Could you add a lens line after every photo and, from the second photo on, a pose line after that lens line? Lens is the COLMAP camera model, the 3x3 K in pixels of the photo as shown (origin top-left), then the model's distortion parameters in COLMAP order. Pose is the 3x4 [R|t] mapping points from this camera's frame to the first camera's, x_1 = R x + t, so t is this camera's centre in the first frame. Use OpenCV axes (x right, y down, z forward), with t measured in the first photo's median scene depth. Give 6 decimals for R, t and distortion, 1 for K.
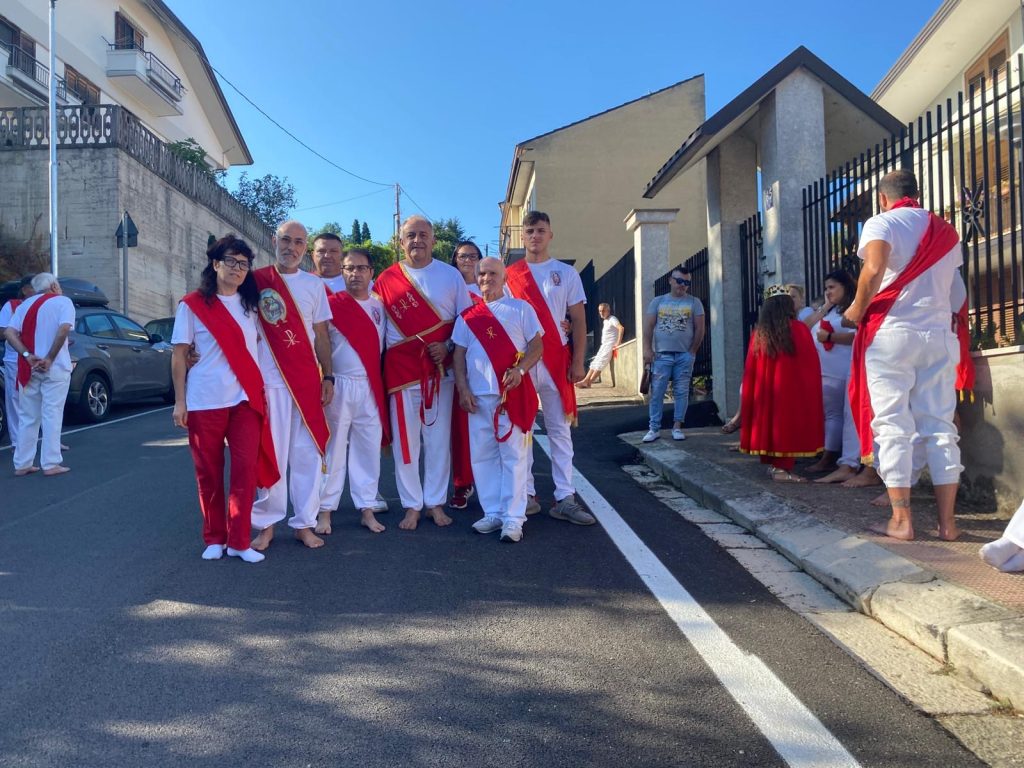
lens RADIAL K [[801.7, 0, 492.9], [0, 801.7, 383.1], [0, 0, 1]] dist [0.008941, -0.008939]
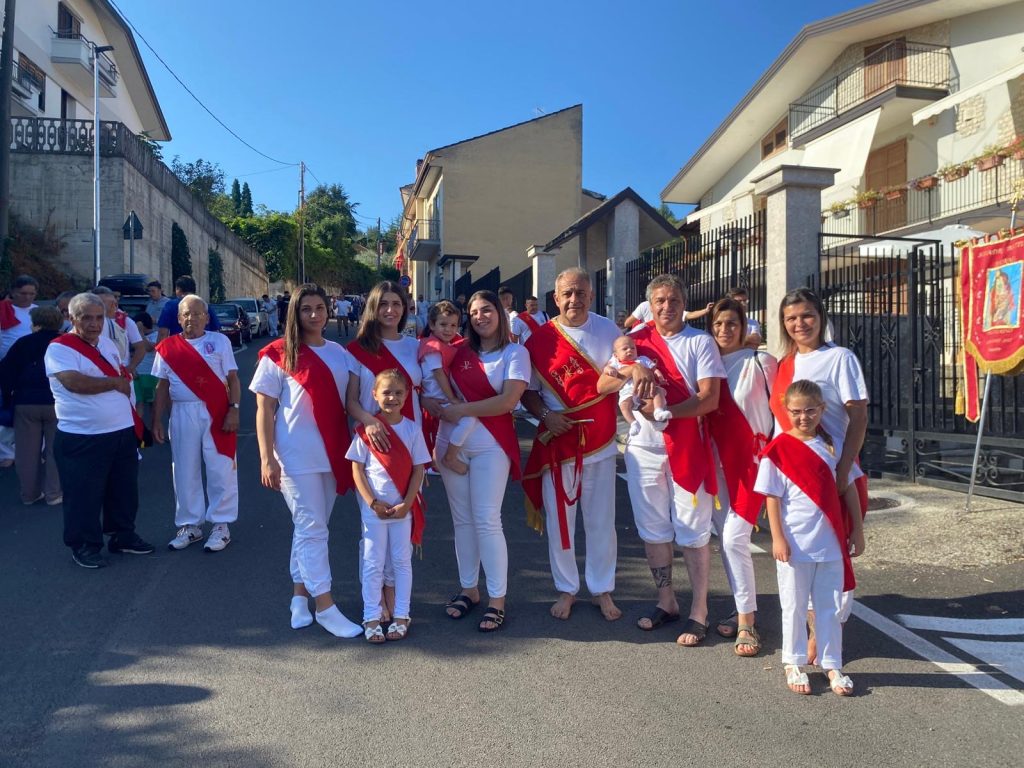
lens RADIAL K [[807.9, 0, 519.6], [0, 807.9, 371.0], [0, 0, 1]] dist [0.005359, 0.002789]
pose [[0.982074, 0.020794, 0.187343, -0.090550], [-0.025529, 0.999412, 0.022897, -0.007299], [-0.186757, -0.027269, 0.982028, -0.348104]]
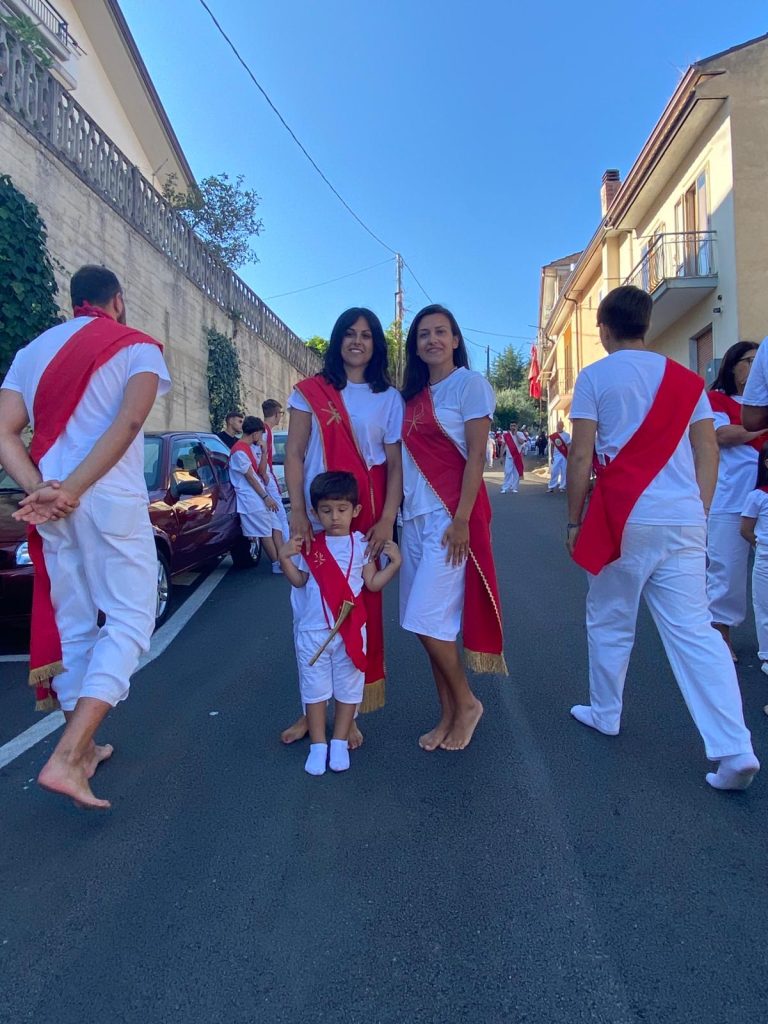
lens RADIAL K [[733.4, 0, 368.1], [0, 733.4, 479.2], [0, 0, 1]] dist [0.089263, -0.002069]
pose [[0.993237, -0.005638, -0.115967, -0.195239], [0.003195, 0.999769, -0.021247, -0.054185], [0.116060, 0.020732, 0.993026, 0.871130]]
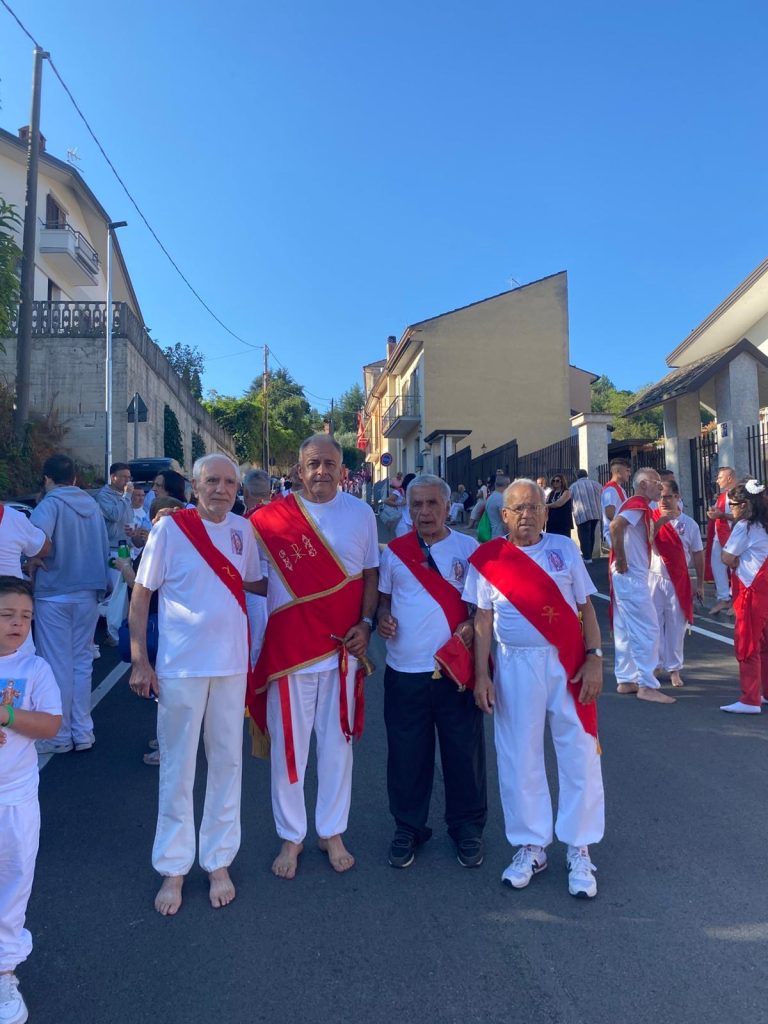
lens RADIAL K [[801.7, 0, 382.6], [0, 801.7, 499.5], [0, 0, 1]] dist [0.008941, -0.008939]
pose [[0.994812, 0.010251, 0.101212, -0.203374], [-0.006597, 0.999317, -0.036369, -0.012387], [-0.101516, 0.035512, 0.994200, -0.212289]]
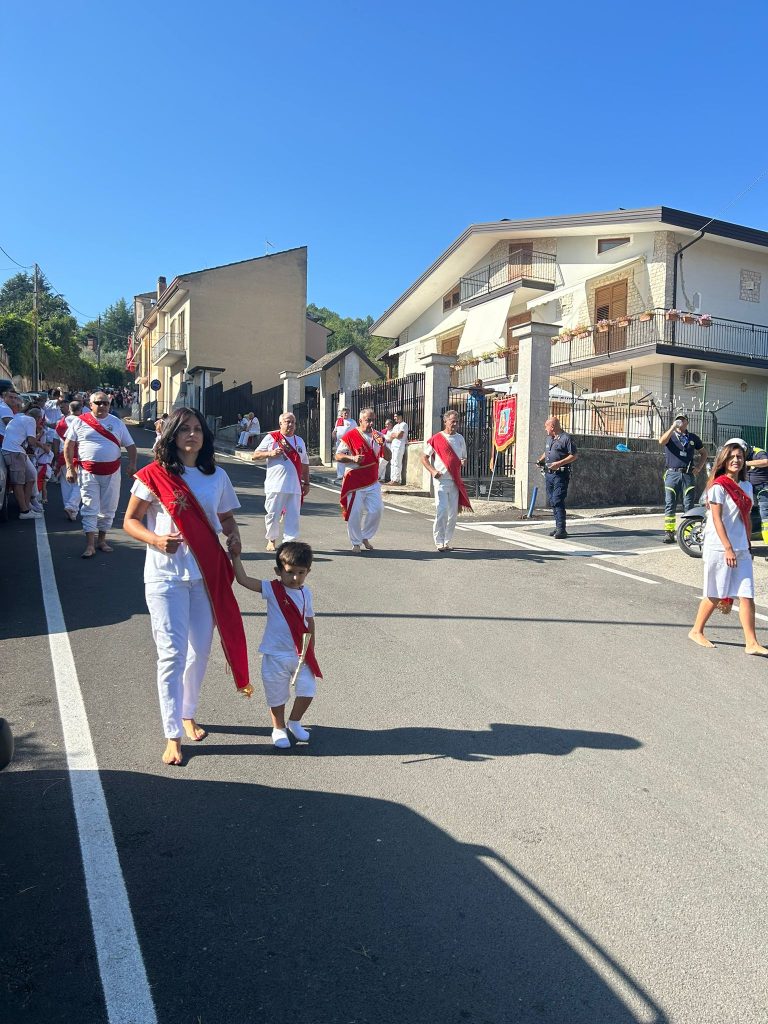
lens RADIAL K [[791.5, 0, 408.0], [0, 791.5, 514.8], [0, 0, 1]] dist [0.060224, -0.004701]
pose [[0.912814, 0.020995, 0.407836, -0.275689], [-0.051414, 0.996640, 0.063766, 0.015483], [-0.405126, -0.079175, 0.910826, -0.802650]]
